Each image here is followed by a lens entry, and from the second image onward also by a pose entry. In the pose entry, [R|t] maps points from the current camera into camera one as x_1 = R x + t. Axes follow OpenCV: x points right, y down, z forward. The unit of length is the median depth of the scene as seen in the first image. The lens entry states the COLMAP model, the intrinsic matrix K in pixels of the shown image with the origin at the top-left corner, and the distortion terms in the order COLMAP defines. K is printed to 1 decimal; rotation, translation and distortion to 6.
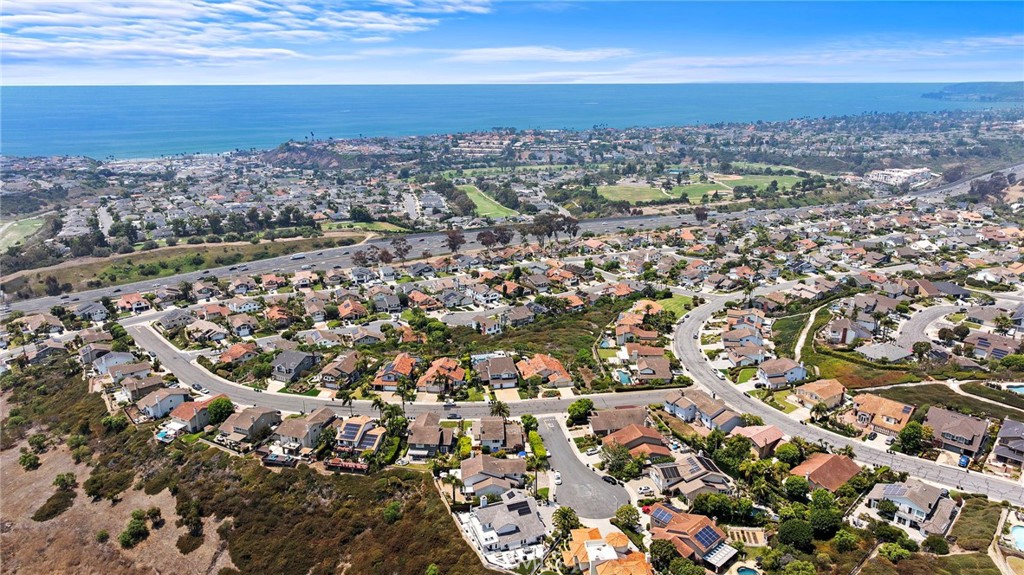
lens RADIAL K [[726.3, 0, 512.0], [0, 726.3, 287.5], [0, 0, 1]] dist [-0.015313, -0.000593]
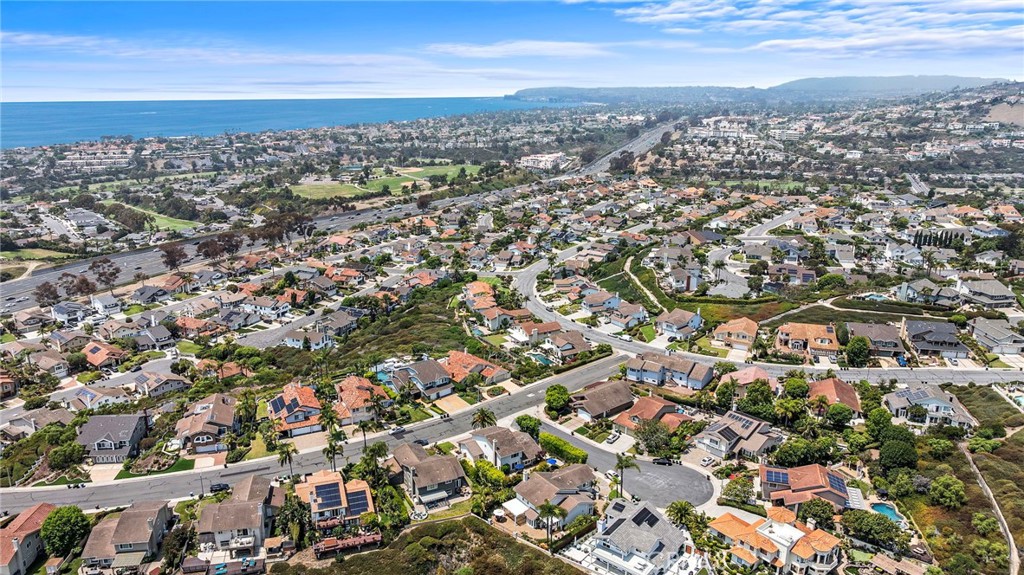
lens RADIAL K [[726.3, 0, 512.0], [0, 726.3, 287.5], [0, 0, 1]] dist [-0.015313, -0.000593]
pose [[0.855562, -0.140485, 0.498276, -0.209567], [0.147649, 0.988718, 0.025242, 0.006571], [-0.496200, 0.051974, 0.866651, 0.167424]]
